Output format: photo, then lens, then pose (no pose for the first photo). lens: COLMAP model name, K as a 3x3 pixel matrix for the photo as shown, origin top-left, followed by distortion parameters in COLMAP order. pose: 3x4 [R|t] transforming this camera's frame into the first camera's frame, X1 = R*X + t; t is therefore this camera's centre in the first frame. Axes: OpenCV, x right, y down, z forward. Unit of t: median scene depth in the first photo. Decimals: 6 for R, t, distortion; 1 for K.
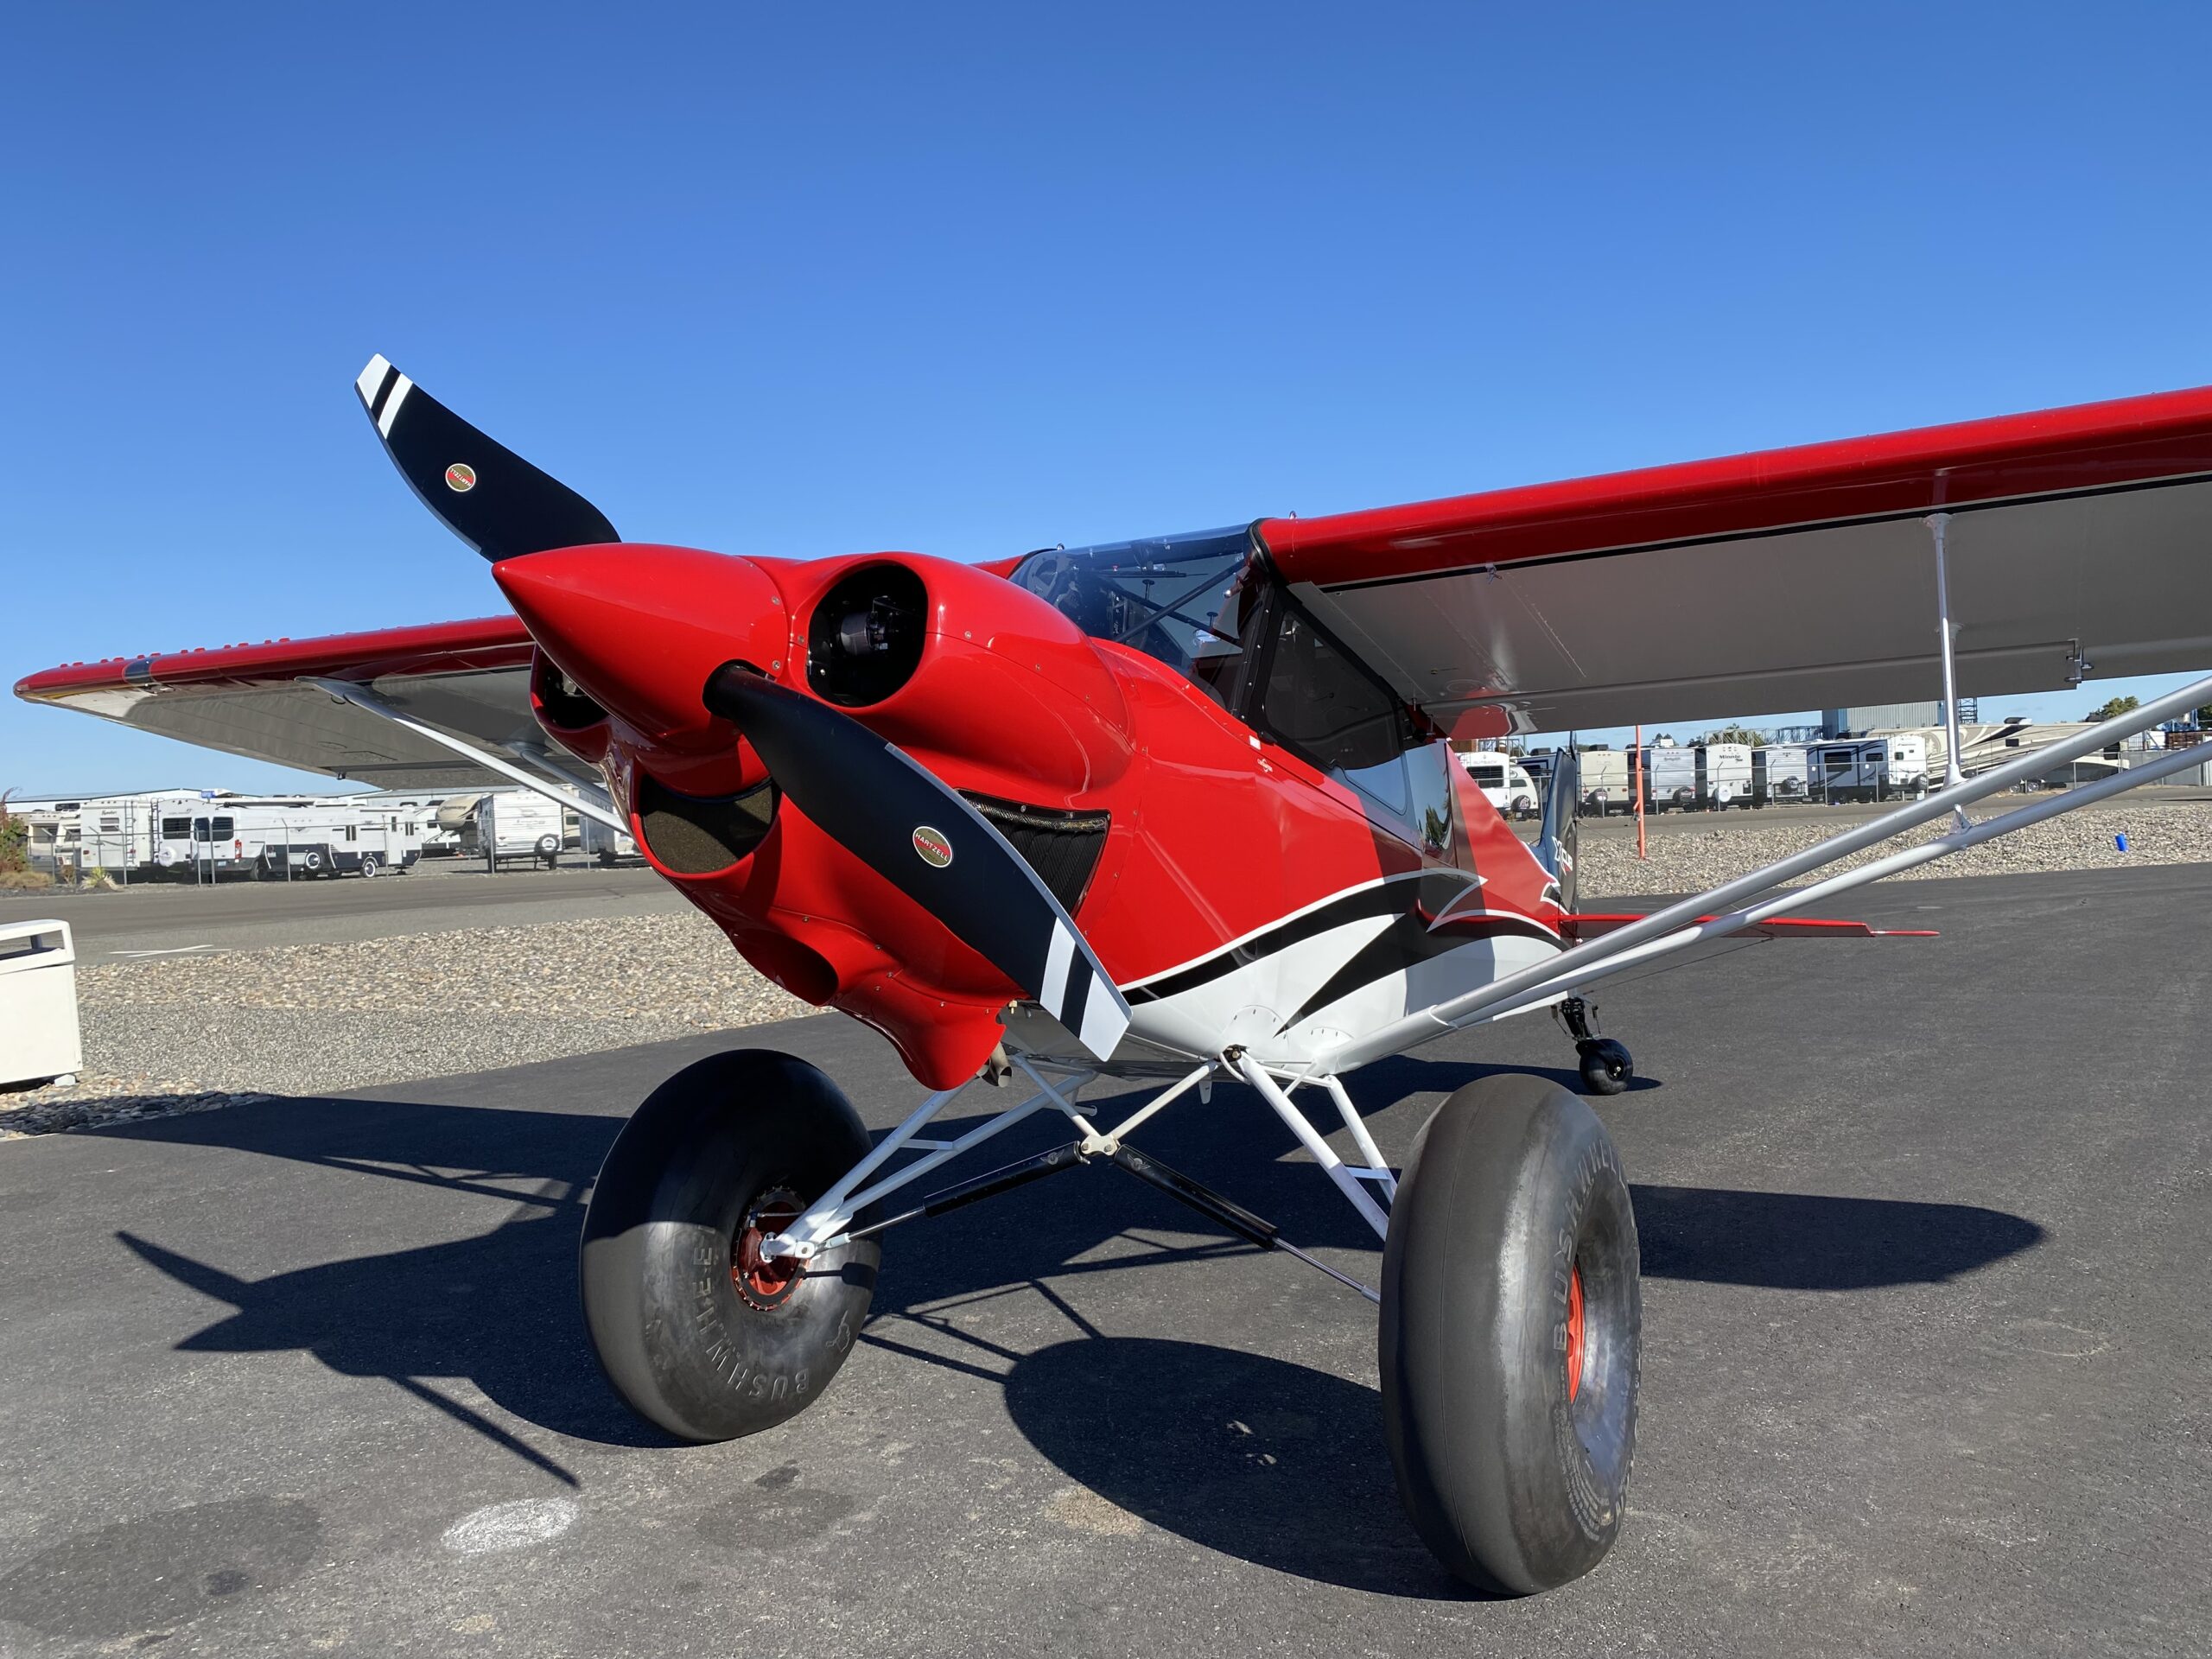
lens RADIAL K [[1677.8, 0, 1105.5], [0, 1677.8, 803.8], [0, 0, 1]] dist [0.013226, 0.000445]
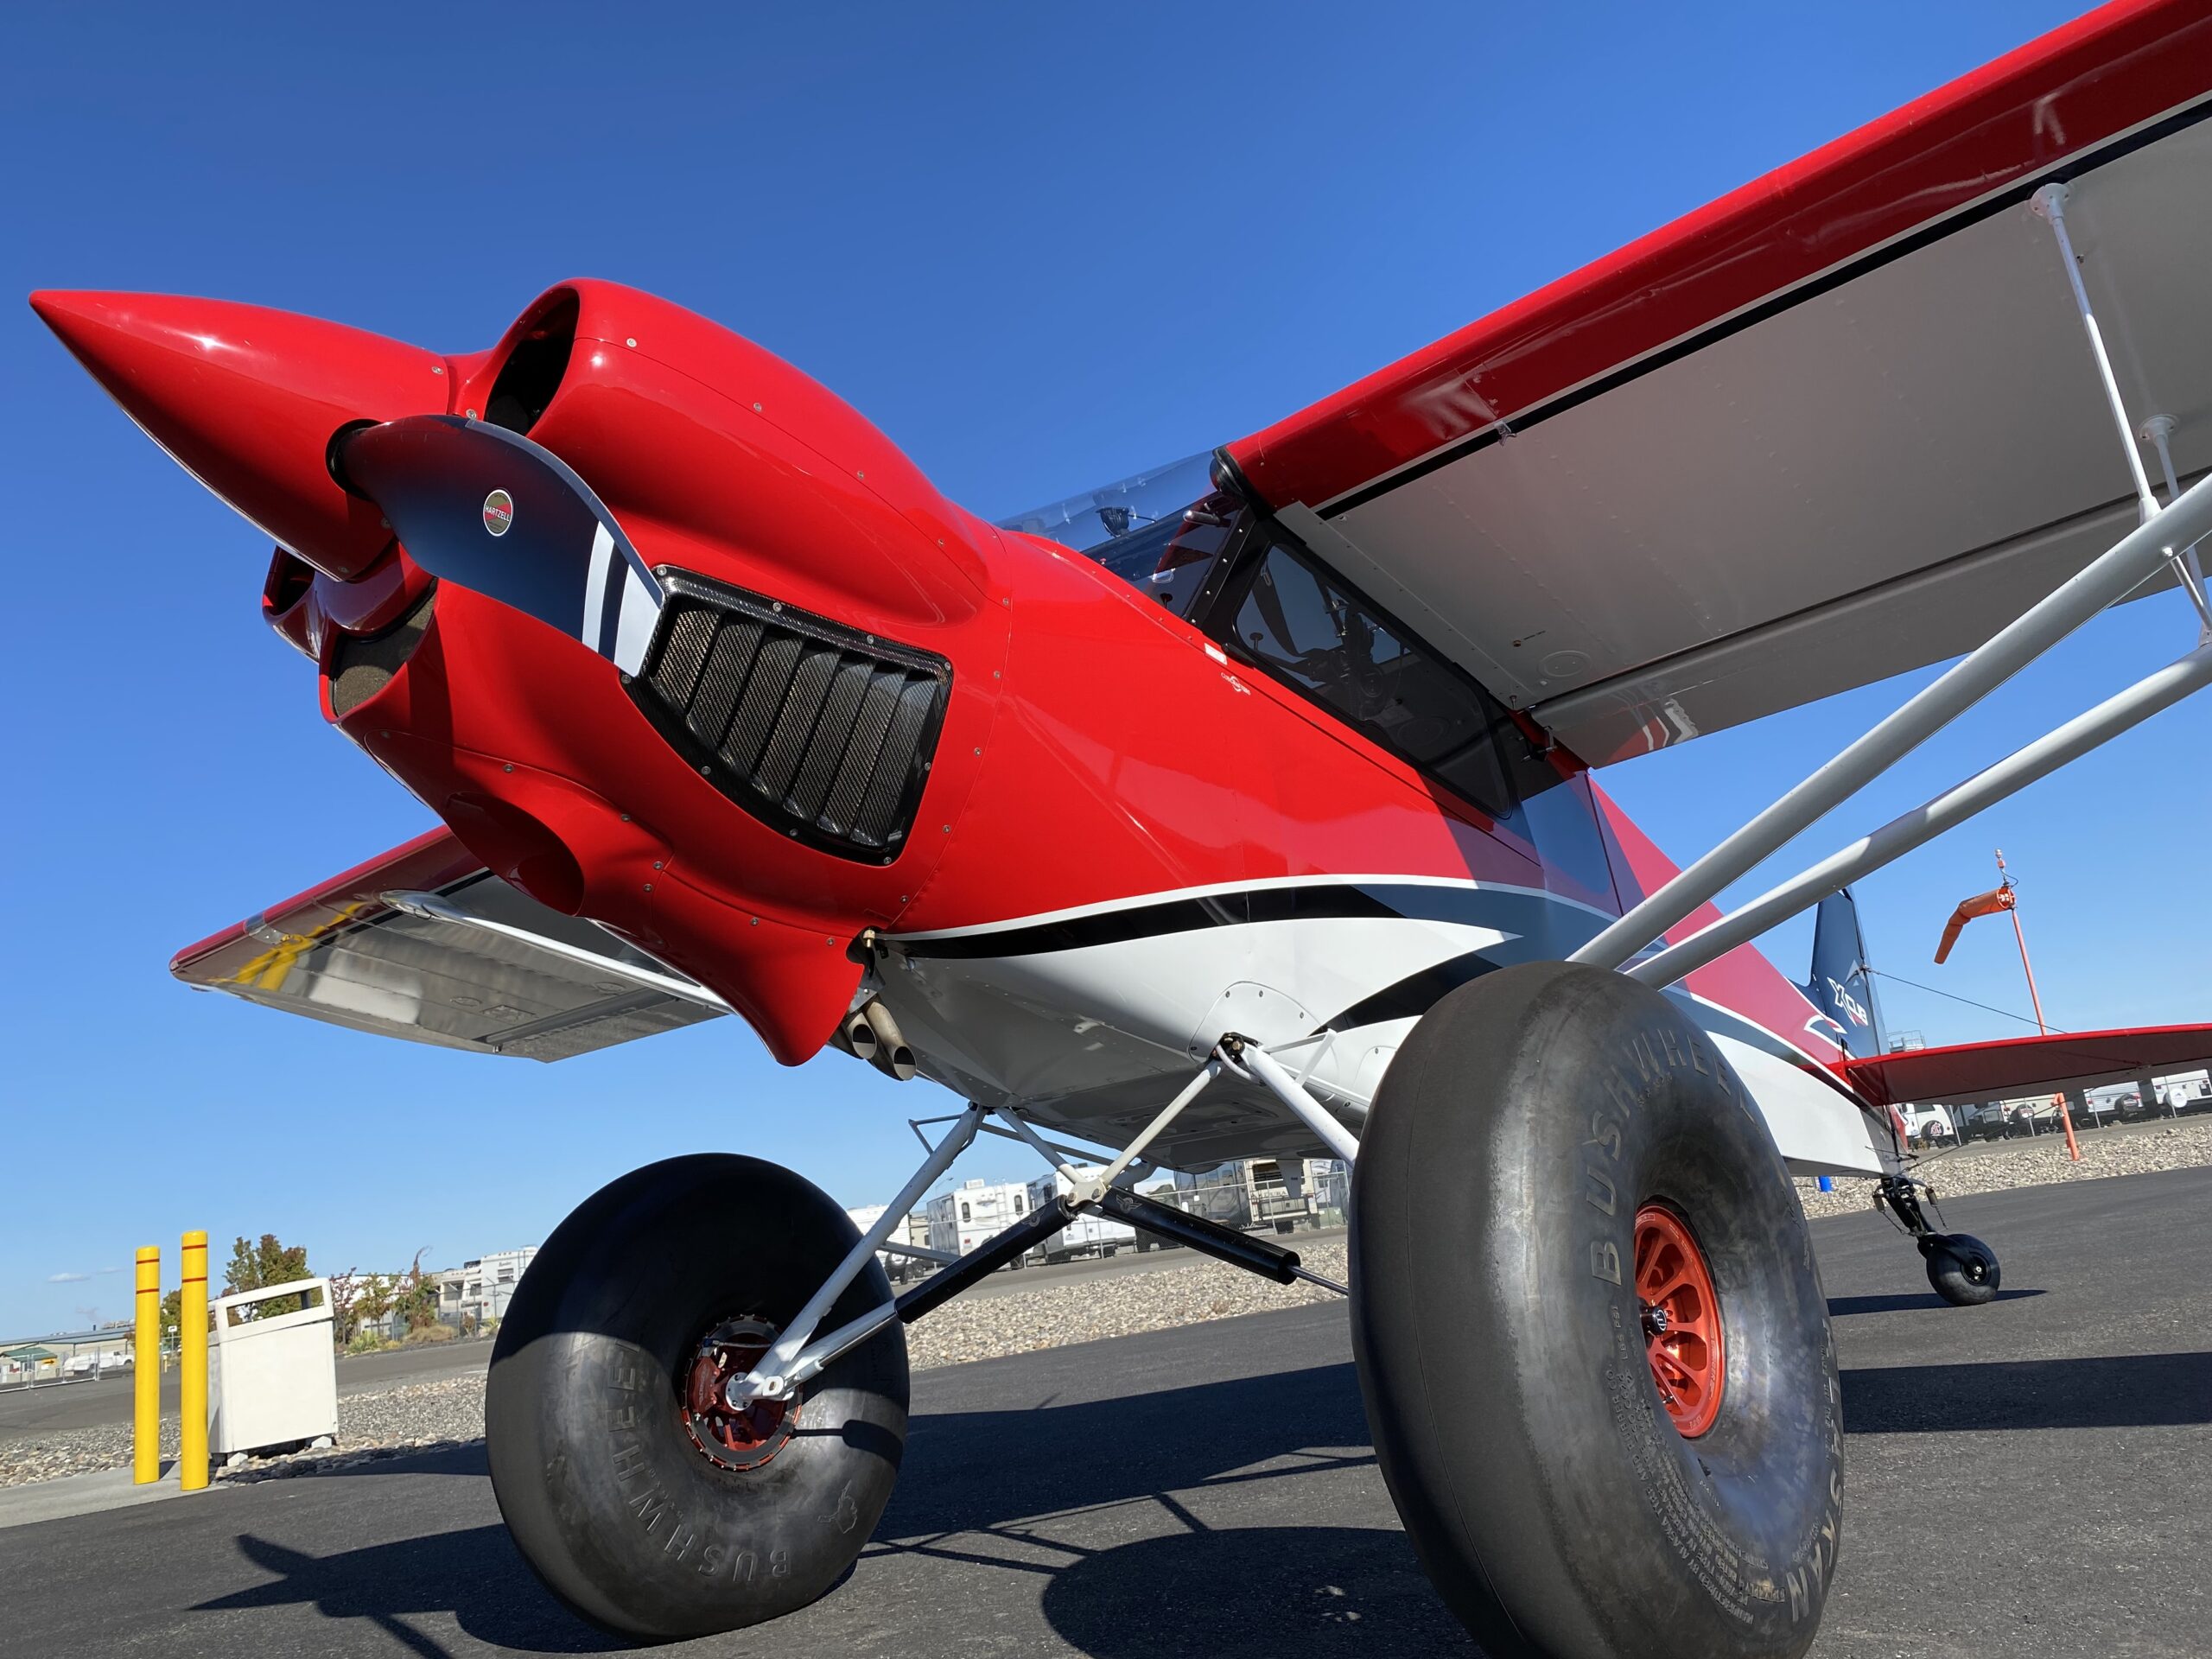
lens RADIAL K [[1680.6, 0, 1093.3], [0, 1680.6, 834.1], [0, 0, 1]] dist [0.009346, -0.001824]
pose [[0.972026, -0.131290, -0.194750, 0.148432], [0.085805, 0.970364, -0.225903, 0.188208], [0.218637, 0.202873, 0.954484, 0.194567]]
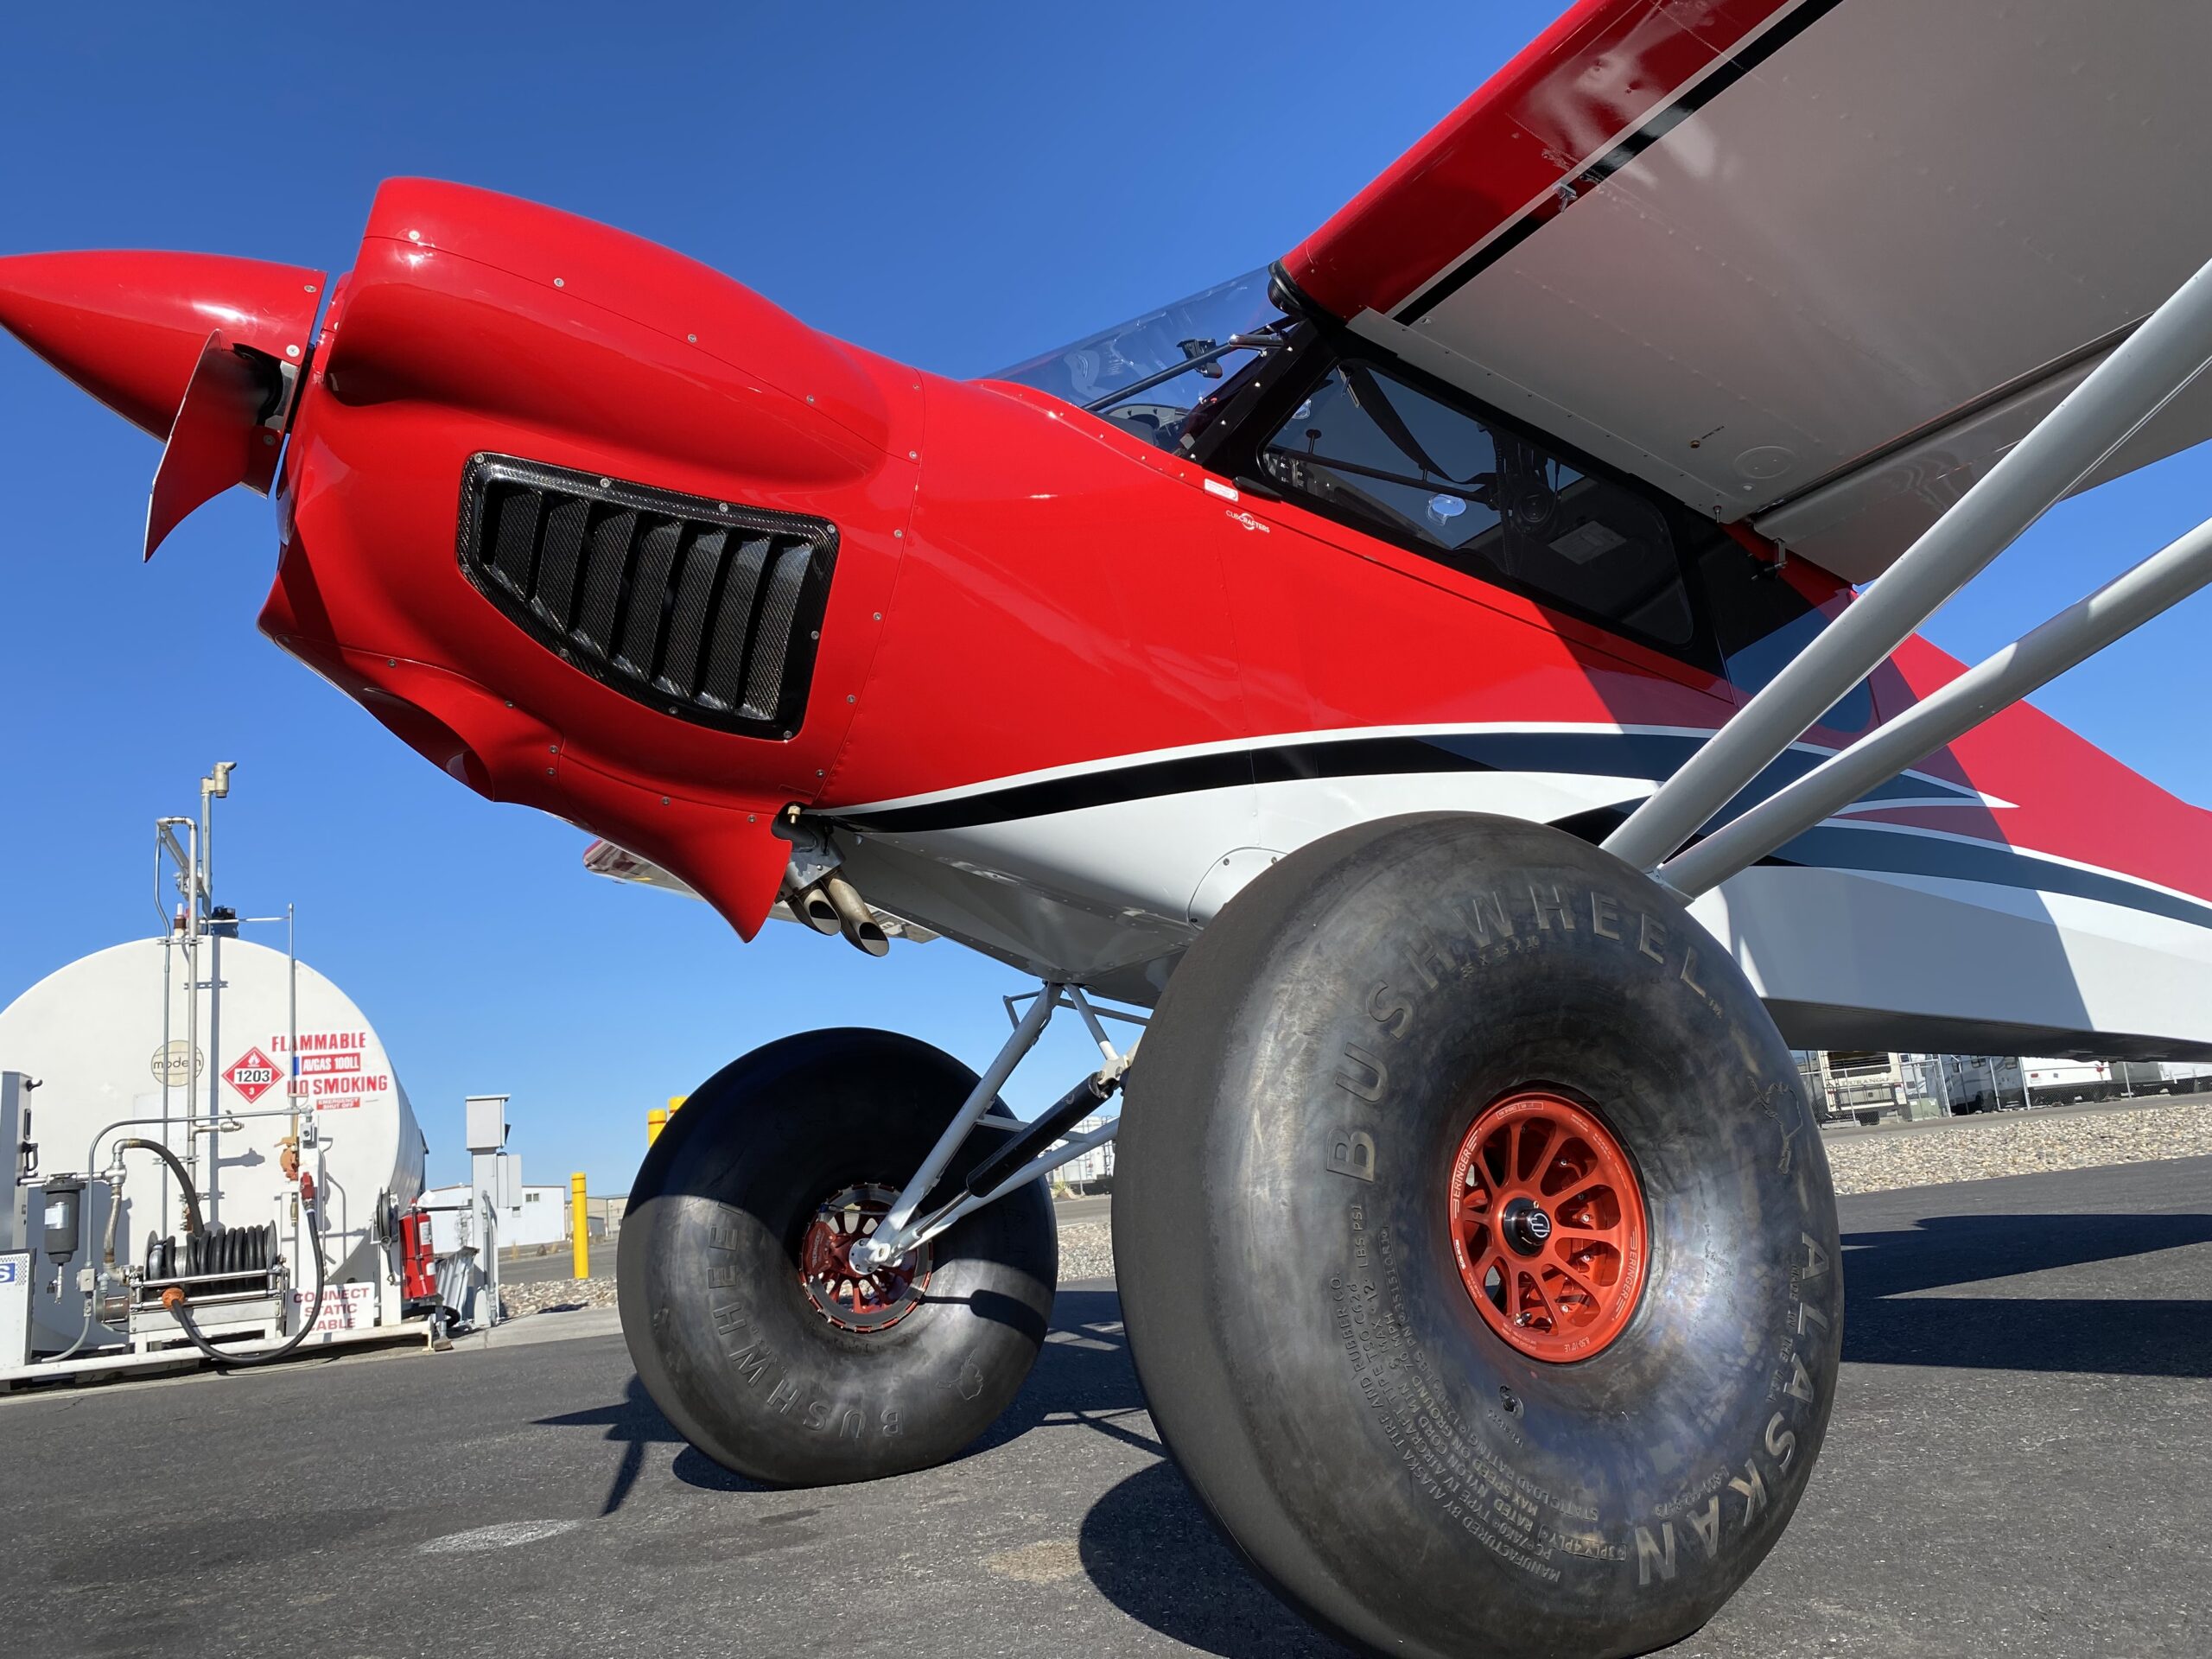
lens RADIAL K [[1682.7, 0, 1096.4], [0, 1682.7, 838.2], [0, 0, 1]] dist [0.025268, -0.012782]
pose [[0.852391, -0.145777, -0.502173, 0.326780], [0.061936, 0.981740, -0.179862, 0.203233], [0.519223, 0.122210, 0.845856, 0.304225]]
